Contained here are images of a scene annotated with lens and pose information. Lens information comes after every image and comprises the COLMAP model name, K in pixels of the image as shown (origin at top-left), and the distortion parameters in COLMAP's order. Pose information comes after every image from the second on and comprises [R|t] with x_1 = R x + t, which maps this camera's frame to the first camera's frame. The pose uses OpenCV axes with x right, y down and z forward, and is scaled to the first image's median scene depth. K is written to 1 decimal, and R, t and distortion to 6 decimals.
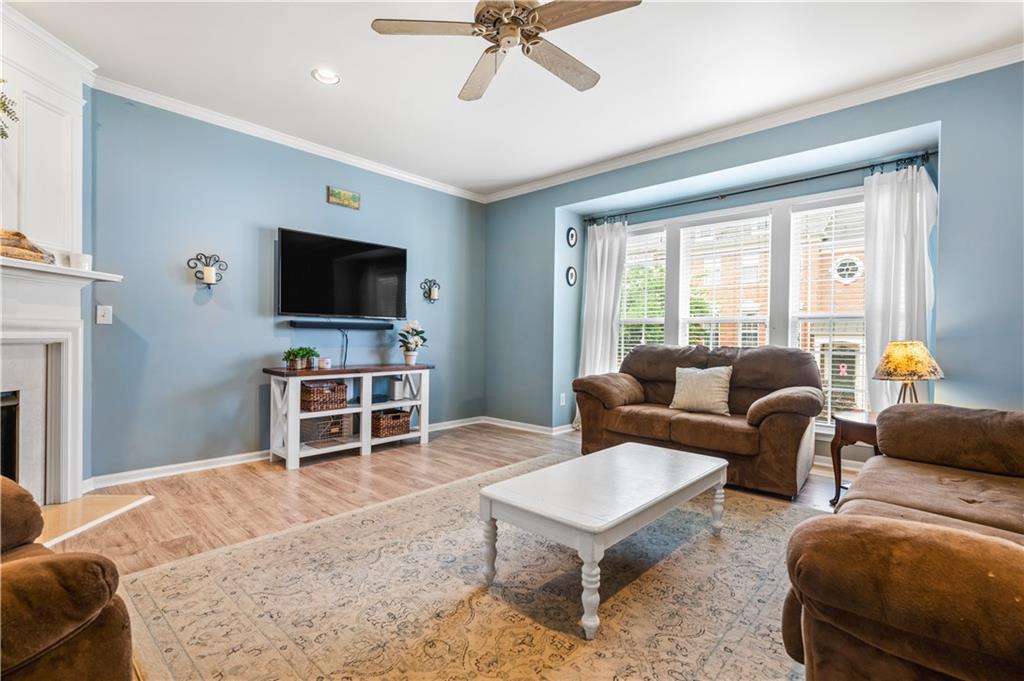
lens RADIAL K [[466.8, 0, 475.1], [0, 466.8, 344.7], [0, 0, 1]] dist [0.001510, -0.000127]
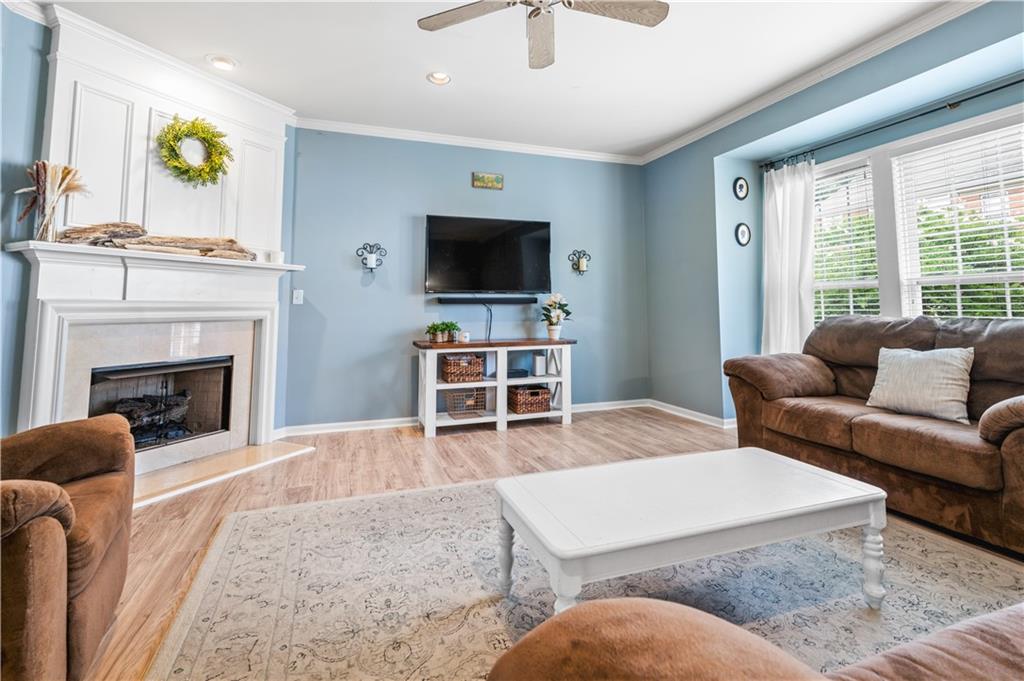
lens RADIAL K [[466.8, 0, 499.7], [0, 466.8, 275.1], [0, 0, 1]] dist [0.001510, -0.000127]
pose [[0.895254, -0.048442, -0.442914, 0.239652], [0.007720, 0.995609, -0.093287, -0.000141], [0.445488, 0.080096, 0.891698, 0.093551]]
